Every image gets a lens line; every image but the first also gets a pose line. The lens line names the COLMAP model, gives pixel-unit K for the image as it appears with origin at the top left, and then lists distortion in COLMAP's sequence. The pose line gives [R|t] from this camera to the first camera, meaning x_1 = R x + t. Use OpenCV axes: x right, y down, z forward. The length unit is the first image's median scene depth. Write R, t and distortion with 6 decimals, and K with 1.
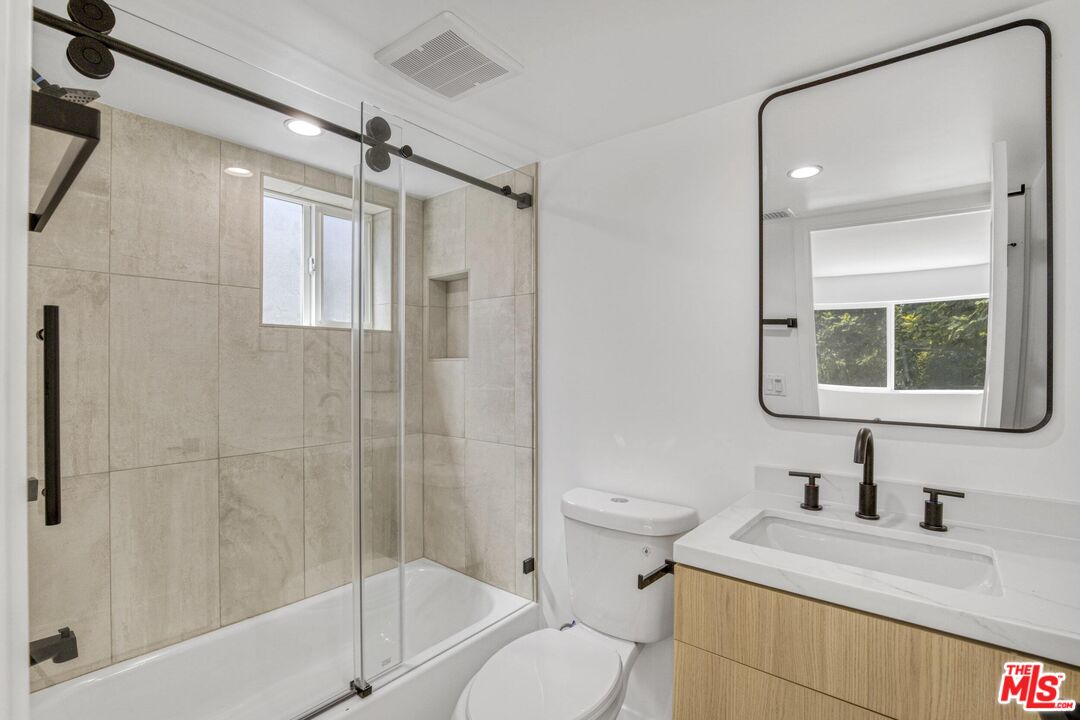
lens RADIAL K [[511.7, 0, 540.0], [0, 511.7, 360.0], [0, 0, 1]] dist [-0.019955, -0.000201]
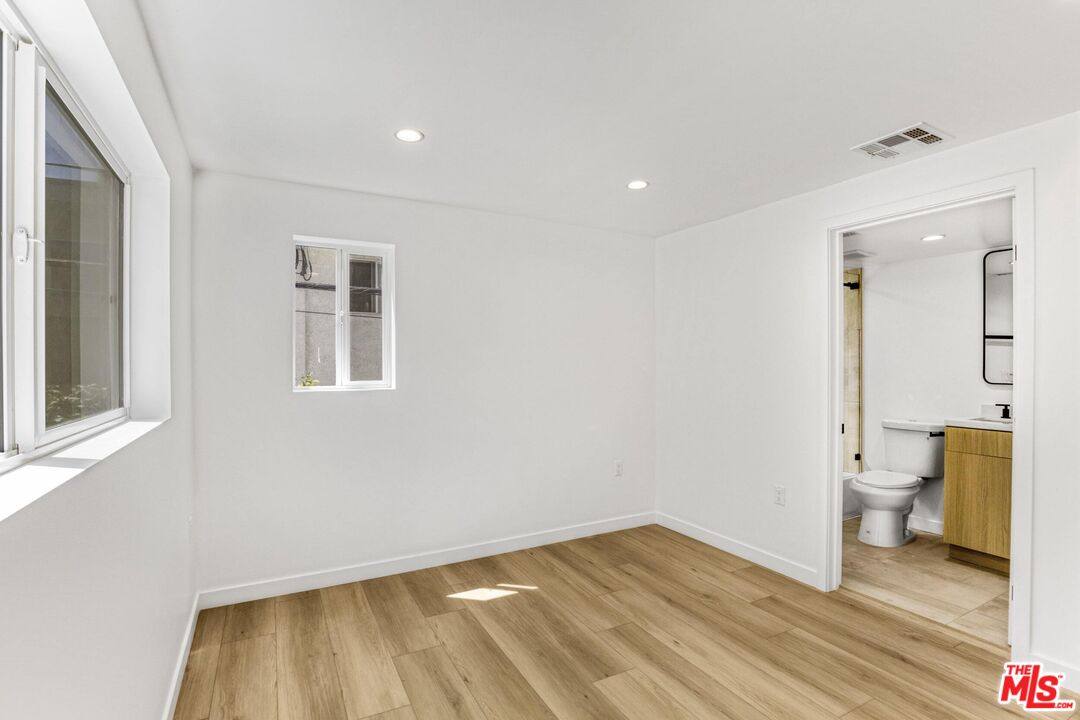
lens RADIAL K [[511.7, 0, 540.0], [0, 511.7, 360.0], [0, 0, 1]] dist [-0.019955, -0.000201]
pose [[0.928372, 0.003021, -0.371640, -0.468217], [-0.004707, 0.999982, -0.003629, 0.010334], [0.371622, 0.005118, 0.928370, -1.472890]]
